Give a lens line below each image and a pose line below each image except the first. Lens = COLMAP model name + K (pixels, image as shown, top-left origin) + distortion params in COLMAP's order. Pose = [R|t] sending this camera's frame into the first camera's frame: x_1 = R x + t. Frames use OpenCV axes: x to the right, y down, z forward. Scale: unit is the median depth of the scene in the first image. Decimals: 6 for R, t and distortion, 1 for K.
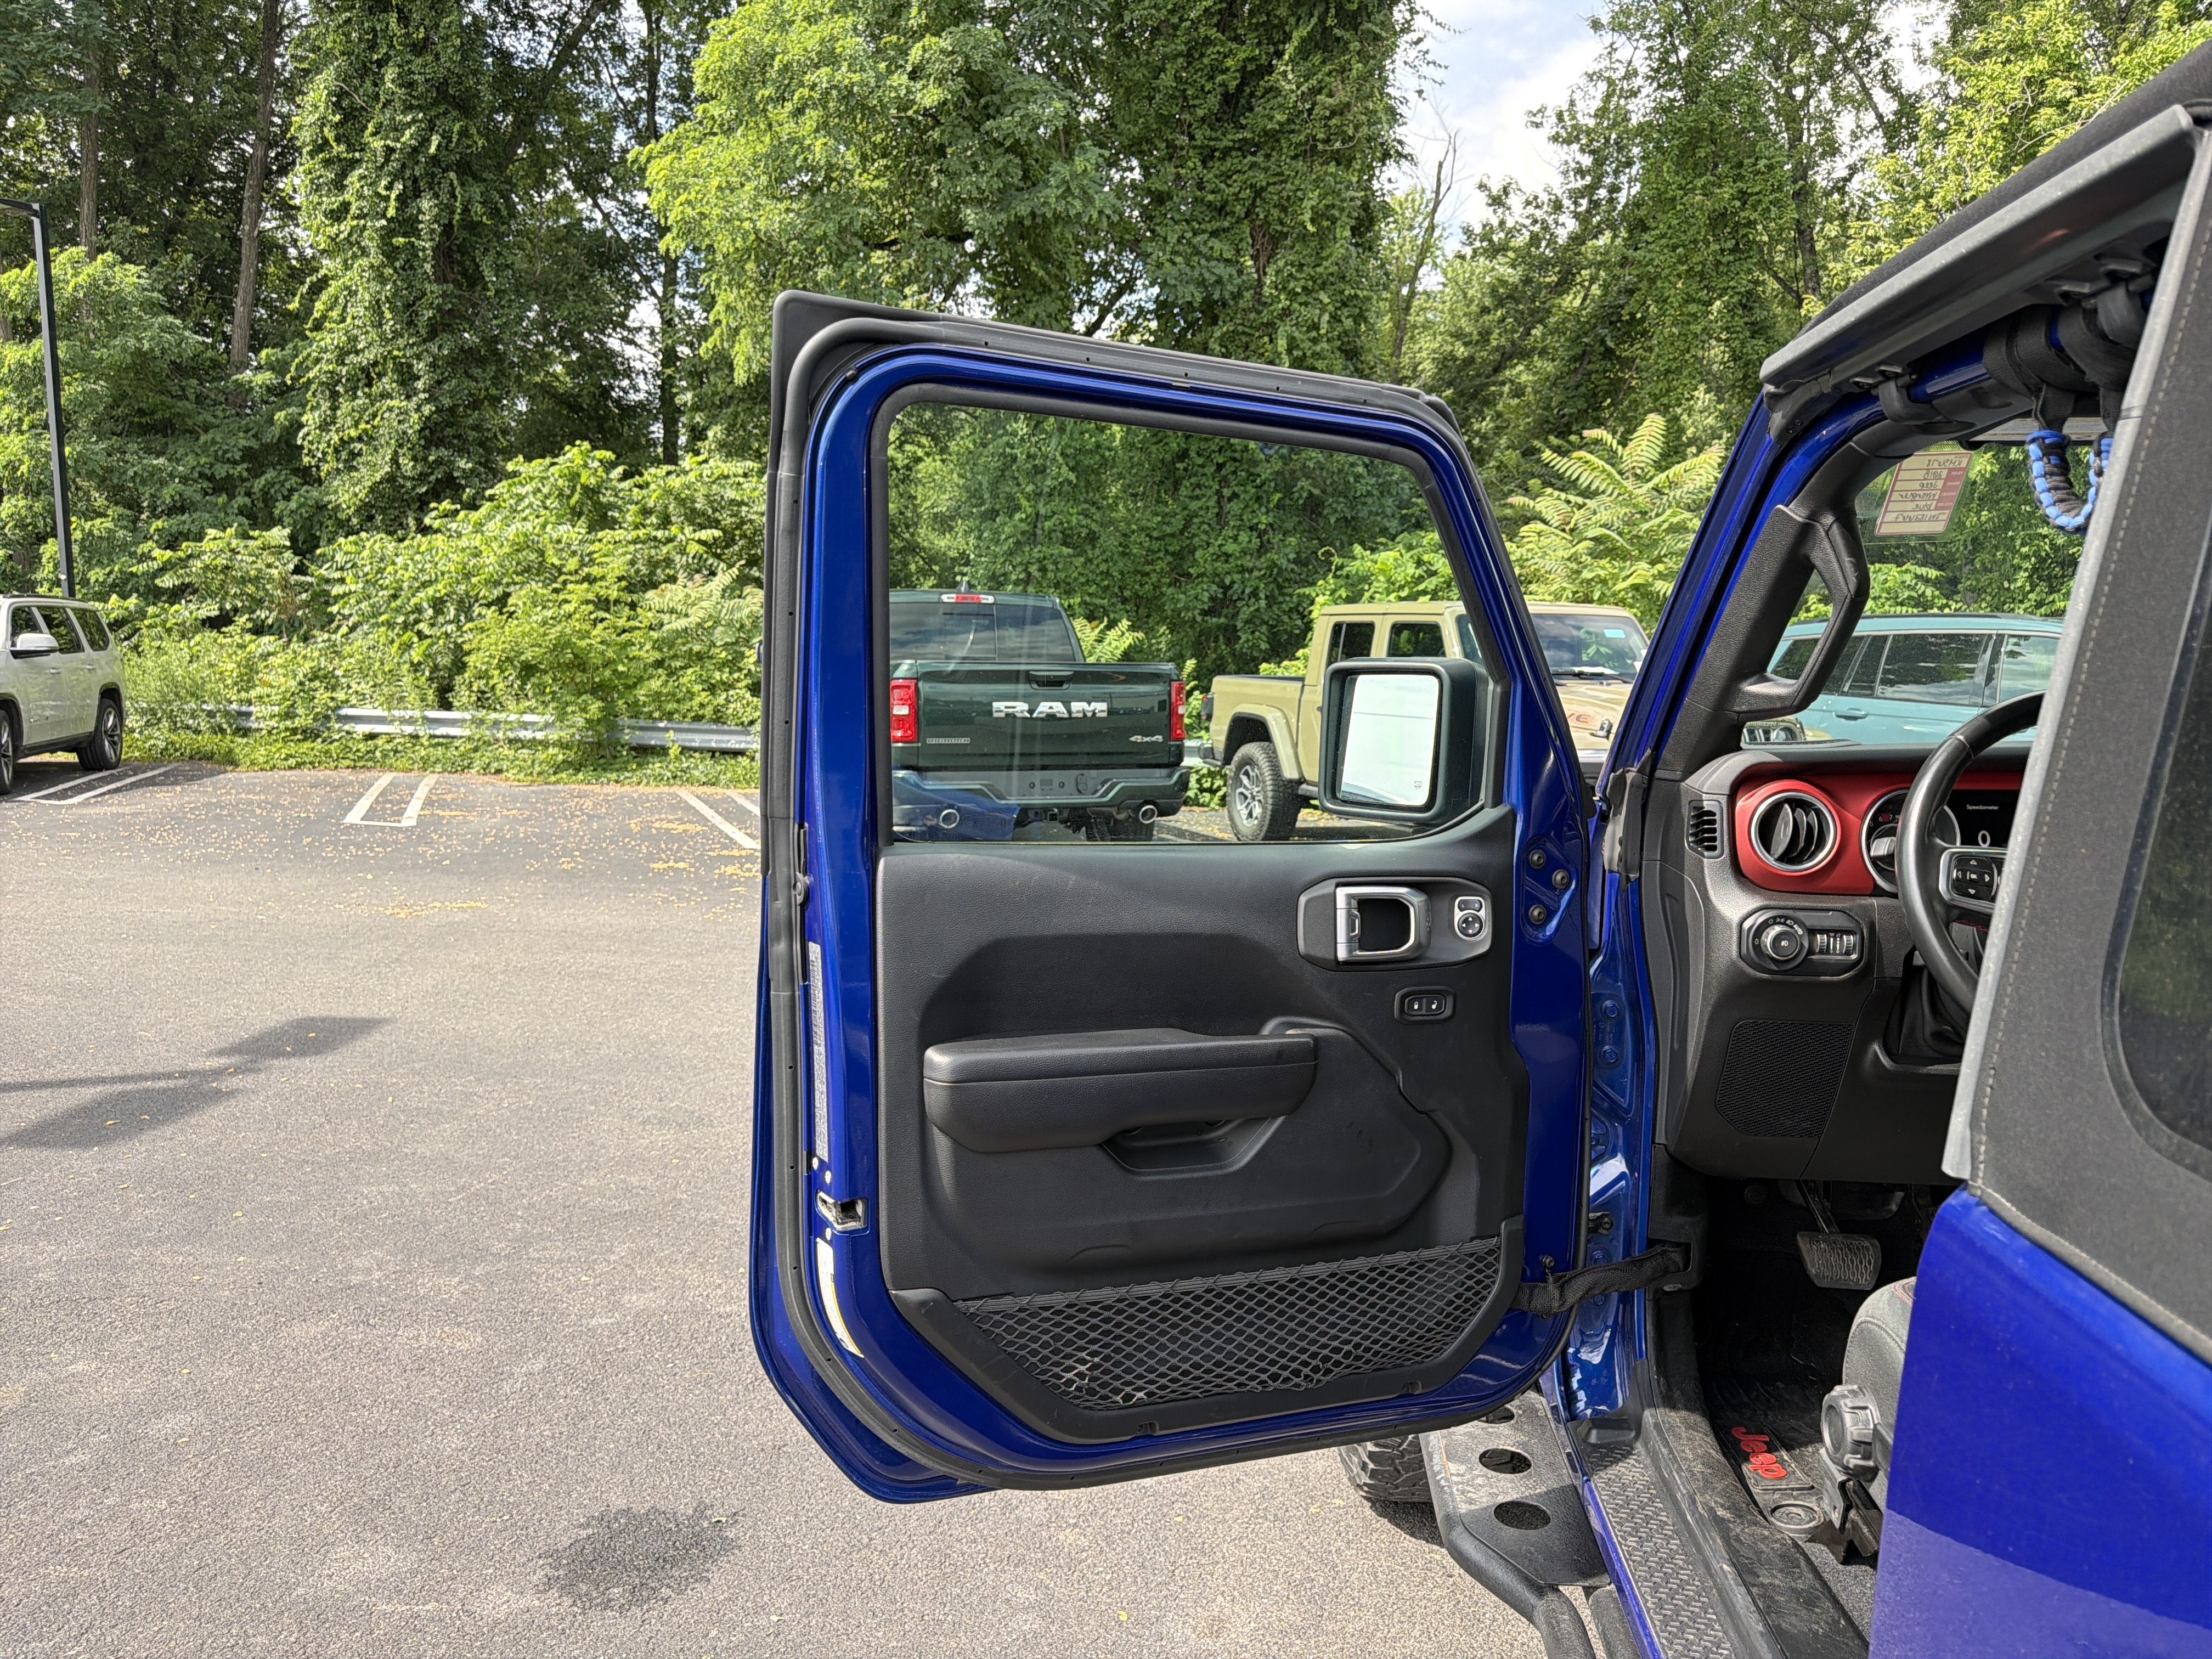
lens RADIAL K [[1612.0, 0, 1114.3], [0, 1612.0, 835.3], [0, 0, 1]] dist [0.040459, -0.031818]
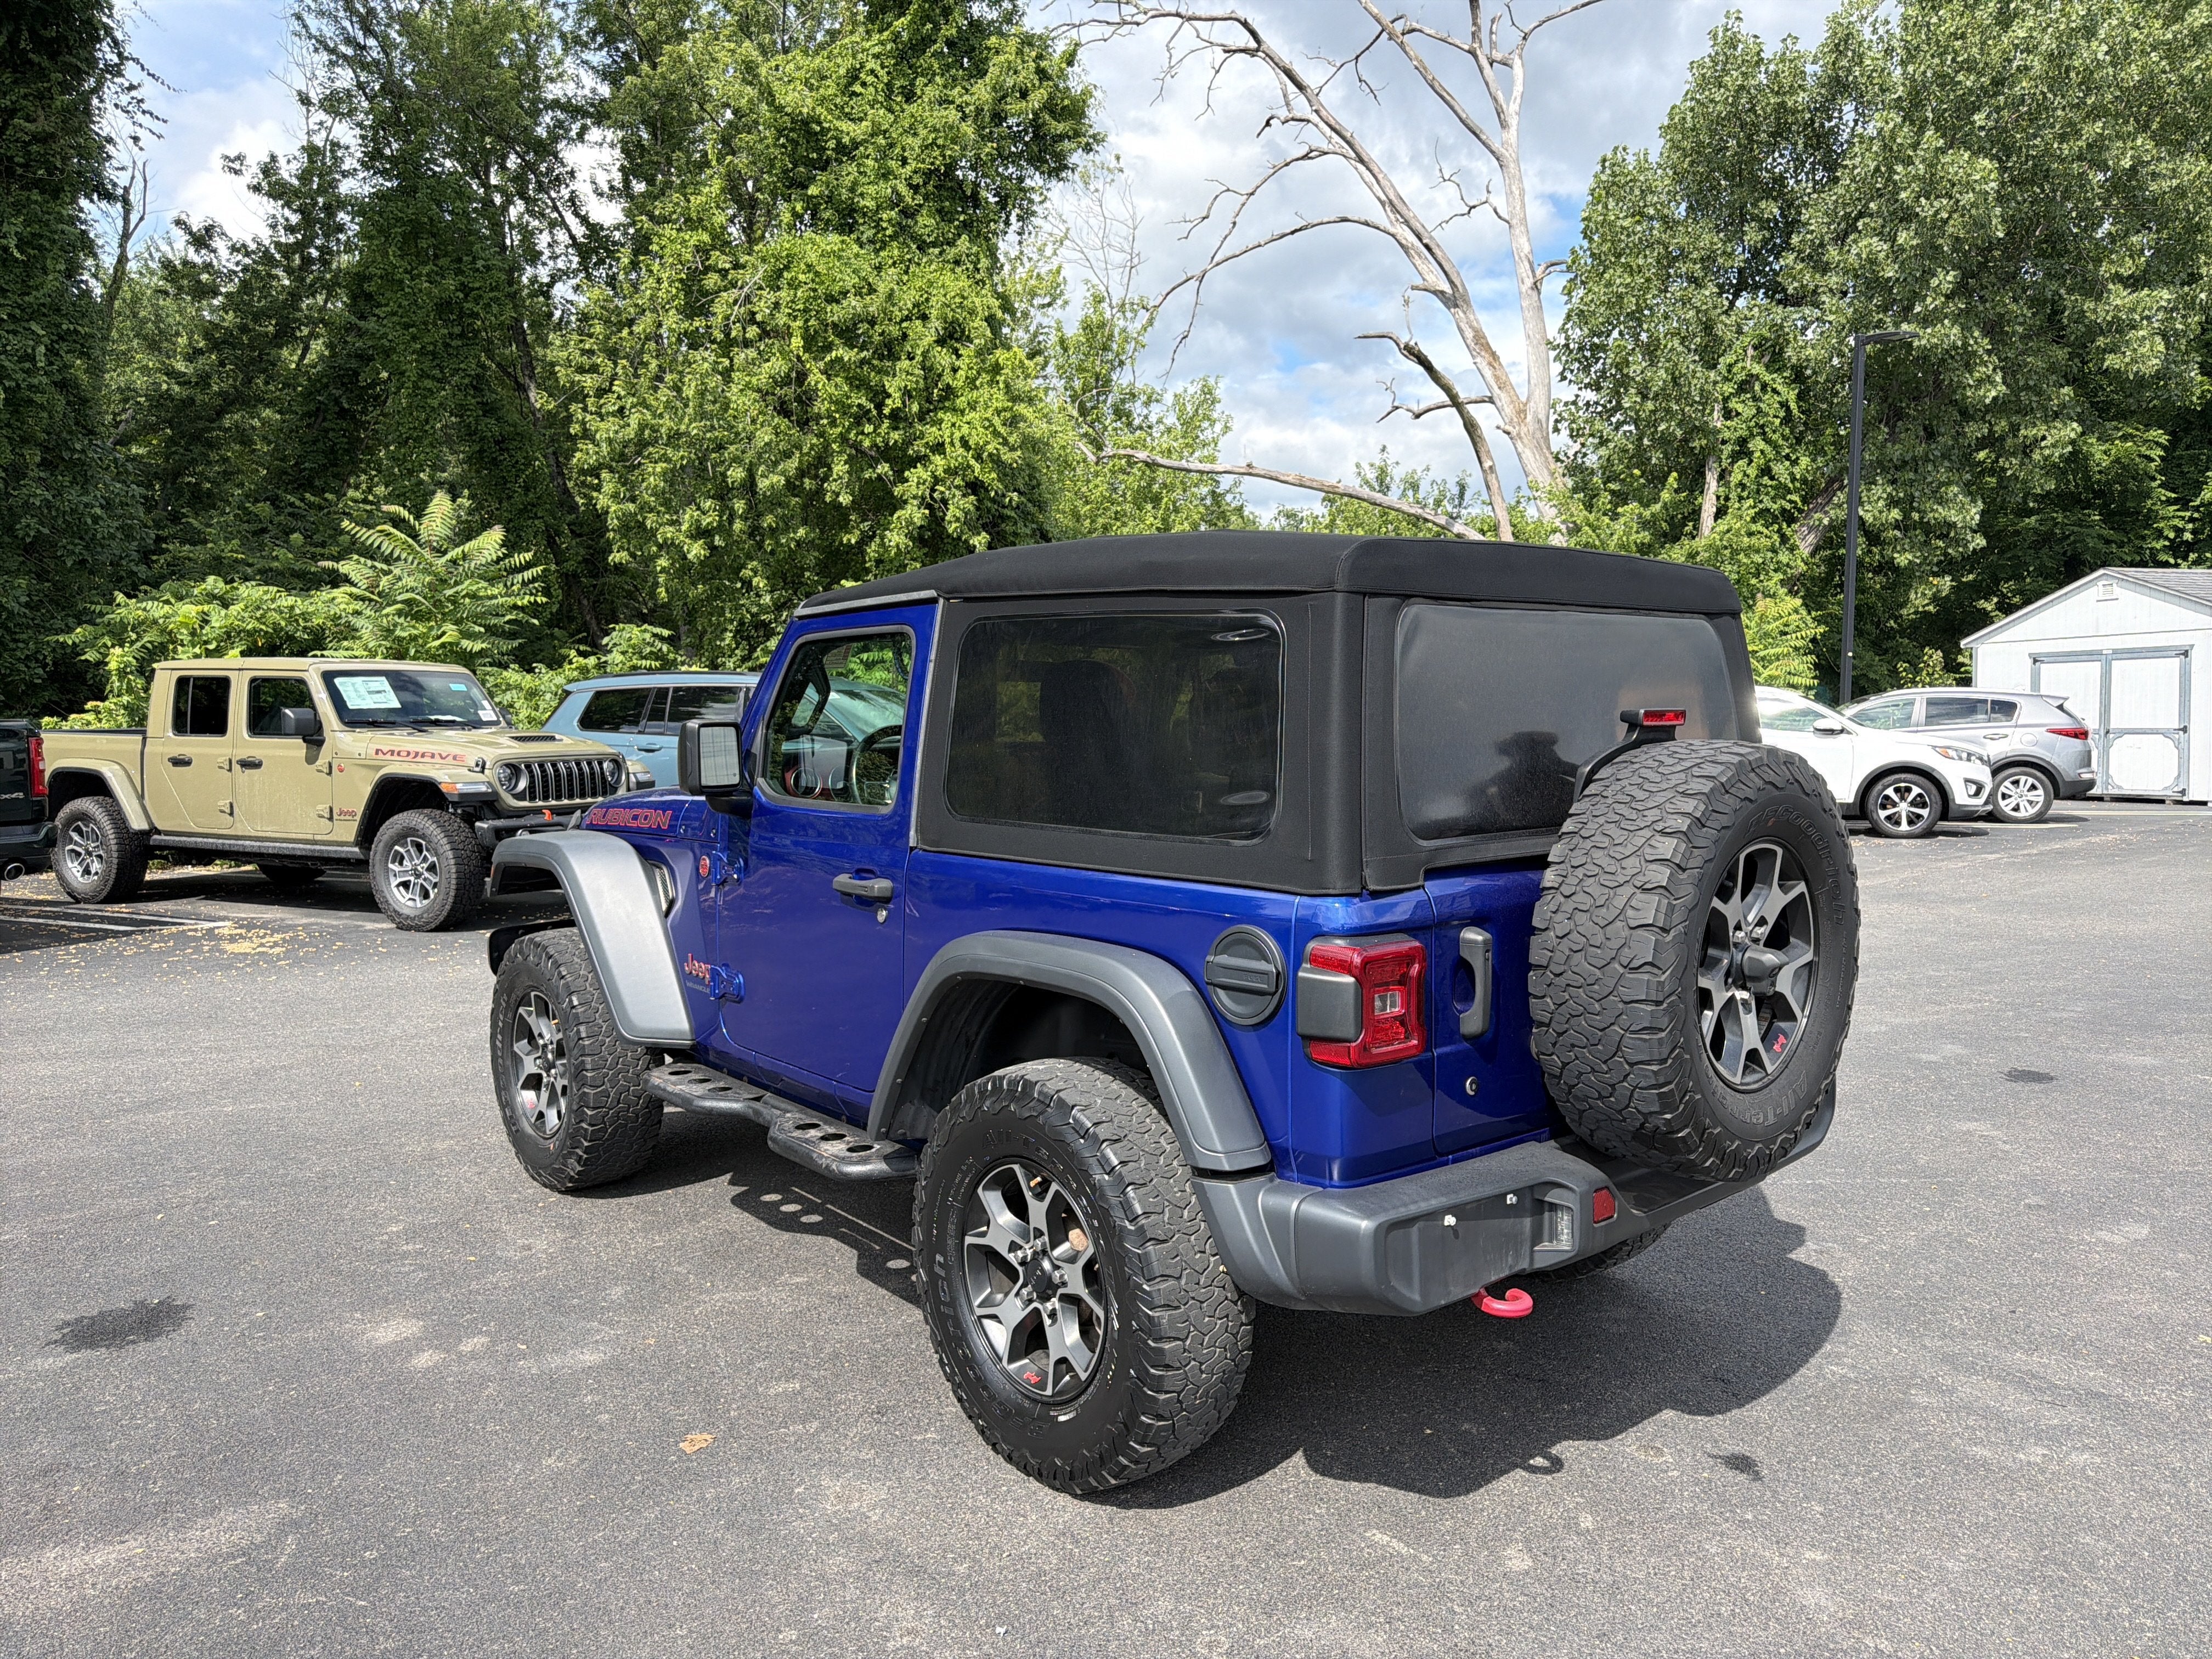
lens RADIAL K [[1559.6, 0, 1134.1], [0, 1559.6, 869.9], [0, 0, 1]] dist [0.020390, -0.031878]
pose [[0.718303, -0.087405, 0.690218, -0.057129], [0.089457, 0.995445, 0.032959, 0.006376], [-0.689955, 0.038070, 0.722851, -0.070058]]
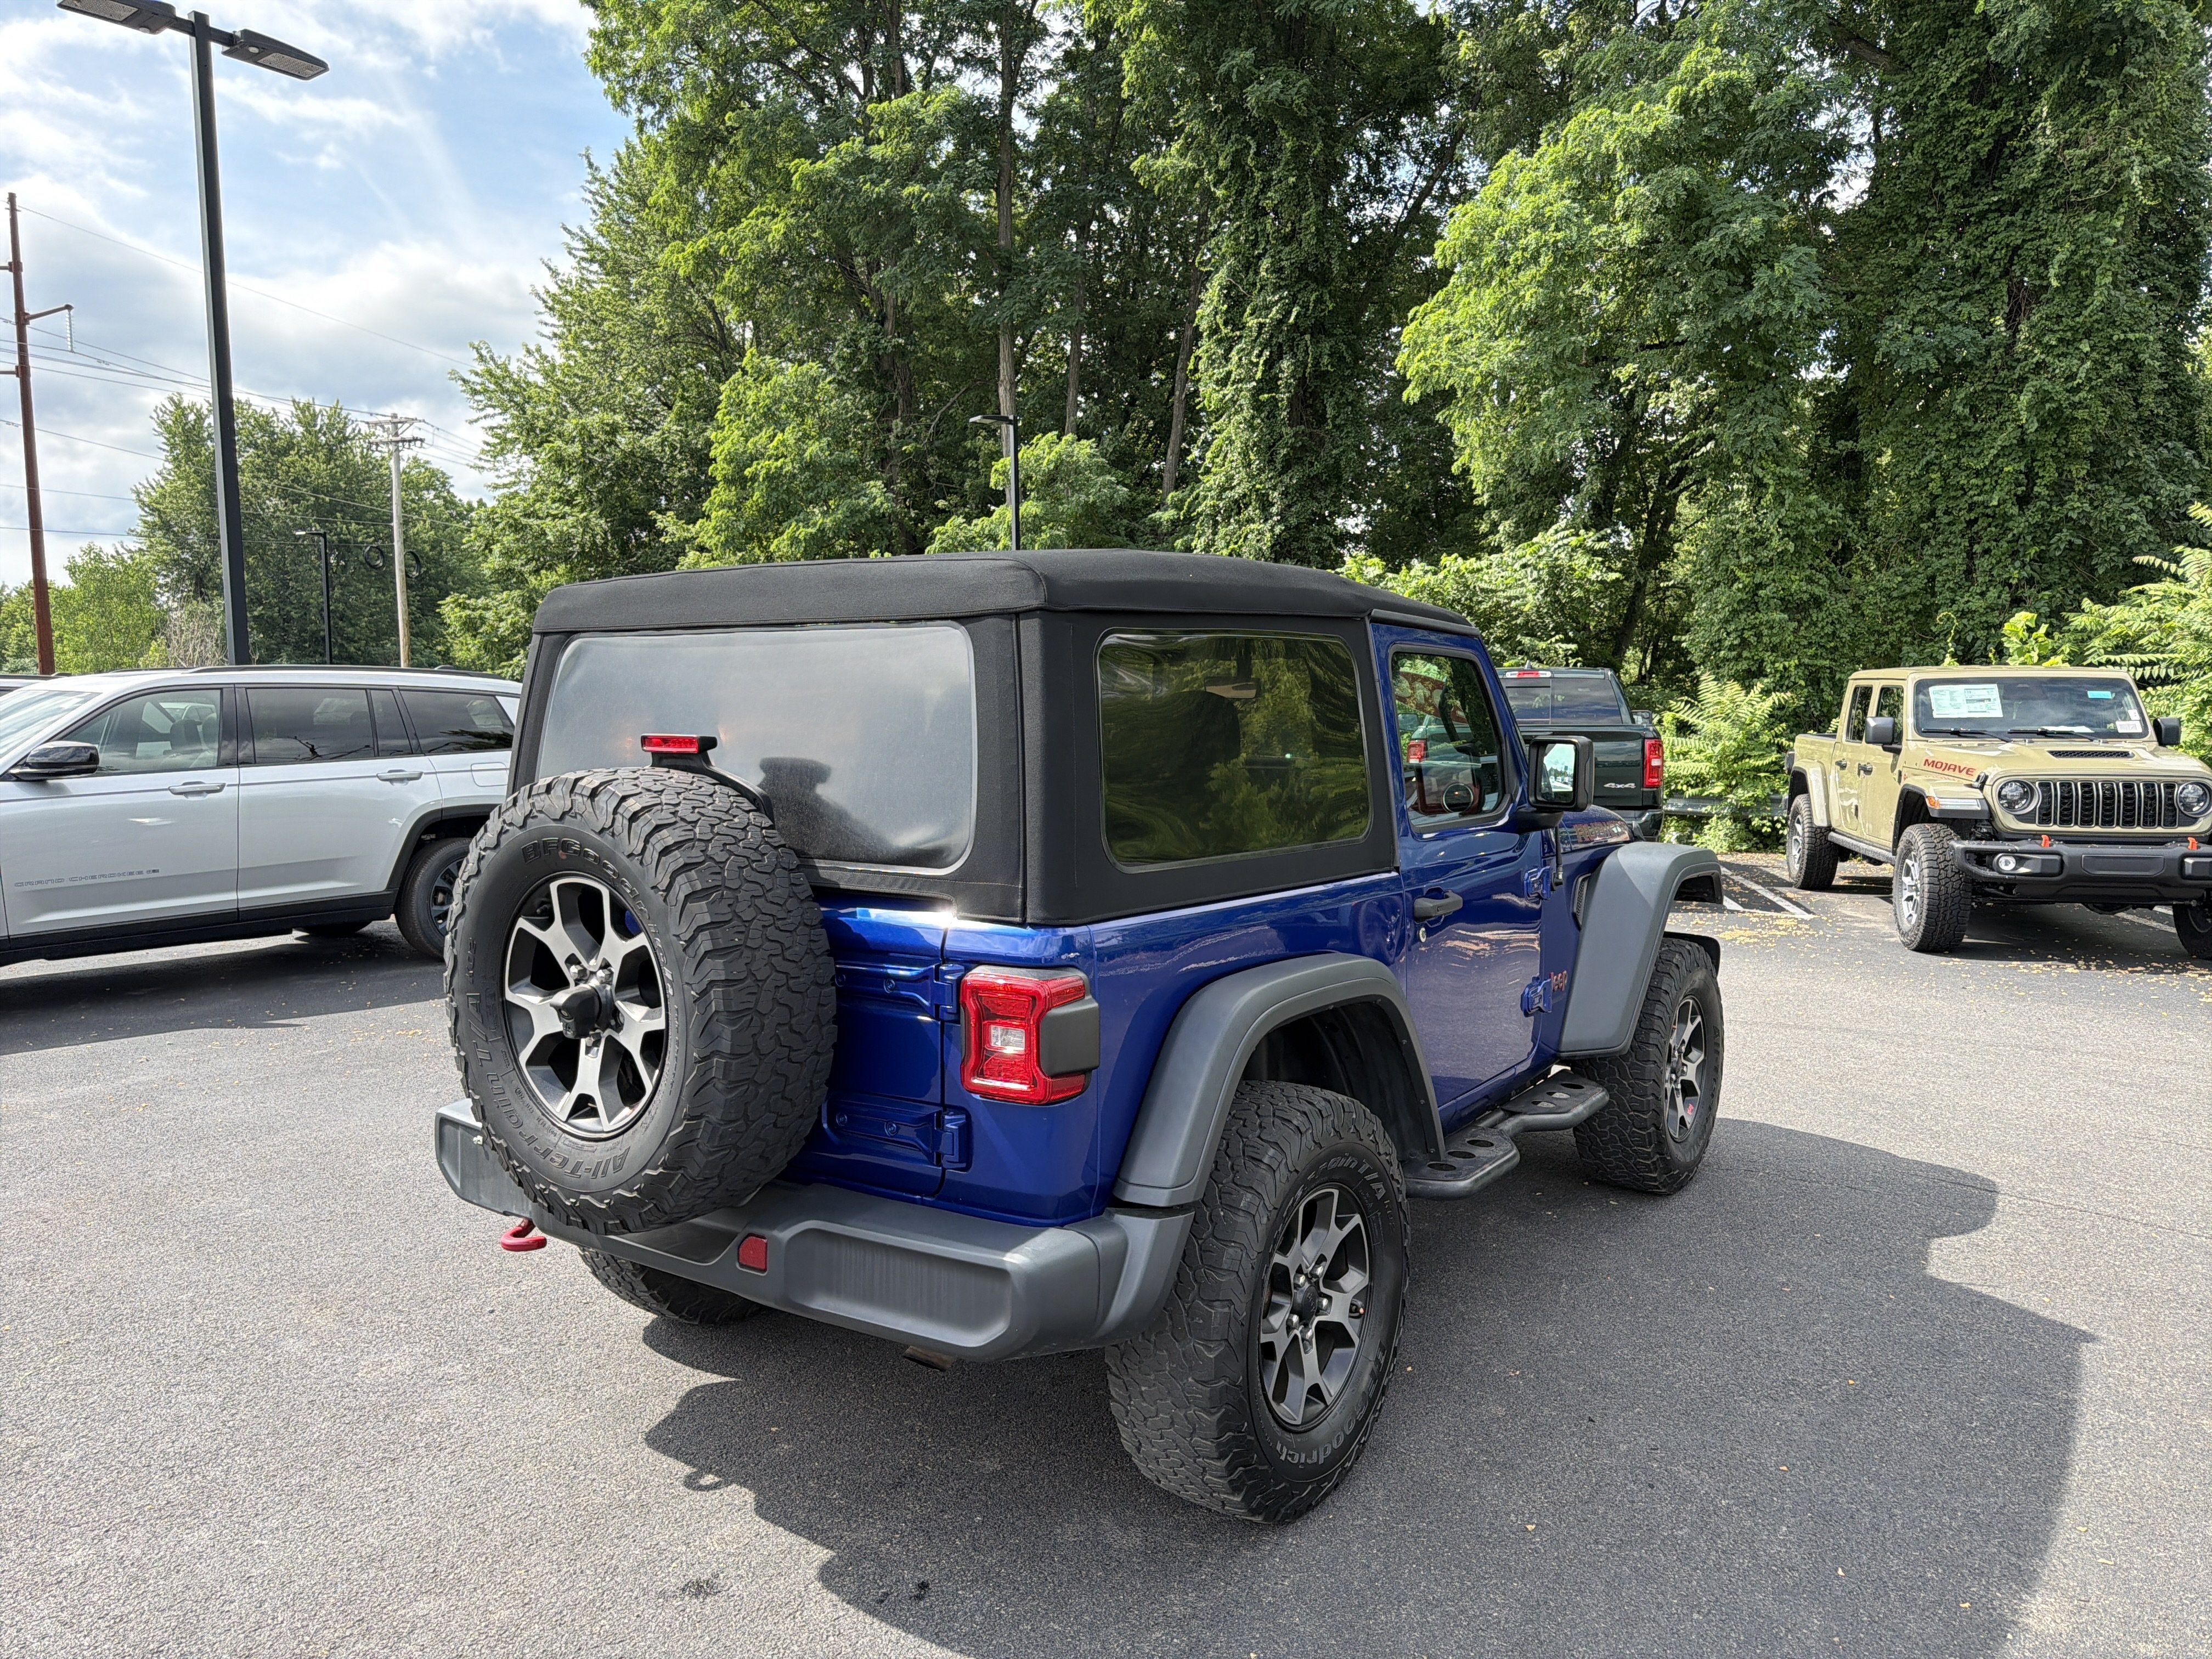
lens RADIAL K [[1586.1, 0, 1119.4], [0, 1586.1, 856.2], [0, 0, 1]] dist [0.025478, -0.024350]
pose [[0.851402, 0.029132, -0.523704, 0.125726], [-0.043180, 0.998960, -0.014629, 0.010209], [0.522733, 0.035068, 0.851775, -0.091855]]
